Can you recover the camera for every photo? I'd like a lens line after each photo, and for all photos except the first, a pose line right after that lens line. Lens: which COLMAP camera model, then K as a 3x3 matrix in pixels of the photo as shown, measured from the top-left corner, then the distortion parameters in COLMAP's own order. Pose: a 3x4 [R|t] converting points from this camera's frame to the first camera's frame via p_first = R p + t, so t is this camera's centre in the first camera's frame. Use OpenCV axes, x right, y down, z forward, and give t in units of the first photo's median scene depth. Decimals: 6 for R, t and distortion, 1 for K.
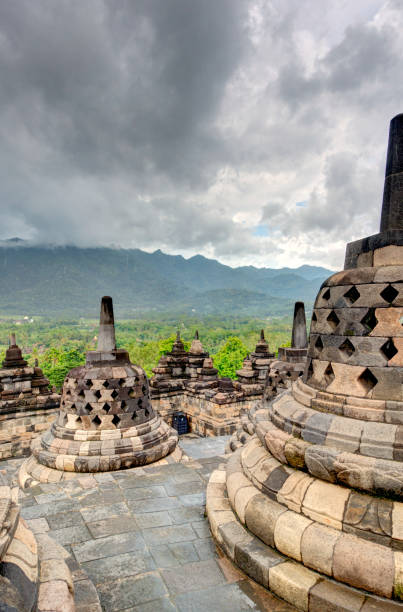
lens RADIAL K [[451.6, 0, 198.0], [0, 451.6, 309.4], [0, 0, 1]] dist [0.068205, 0.002322]
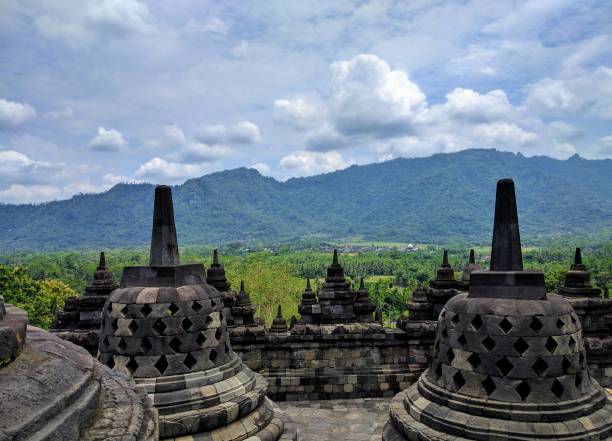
lens RADIAL K [[522.4, 0, 301.2], [0, 522.4, 223.7], [0, 0, 1]] dist [-0.007411, 0.000225]
pose [[0.825546, -0.030019, -0.563536, 0.466419], [0.015475, 0.999413, -0.030568, 0.060717], [0.564123, 0.016515, 0.825526, 0.492577]]
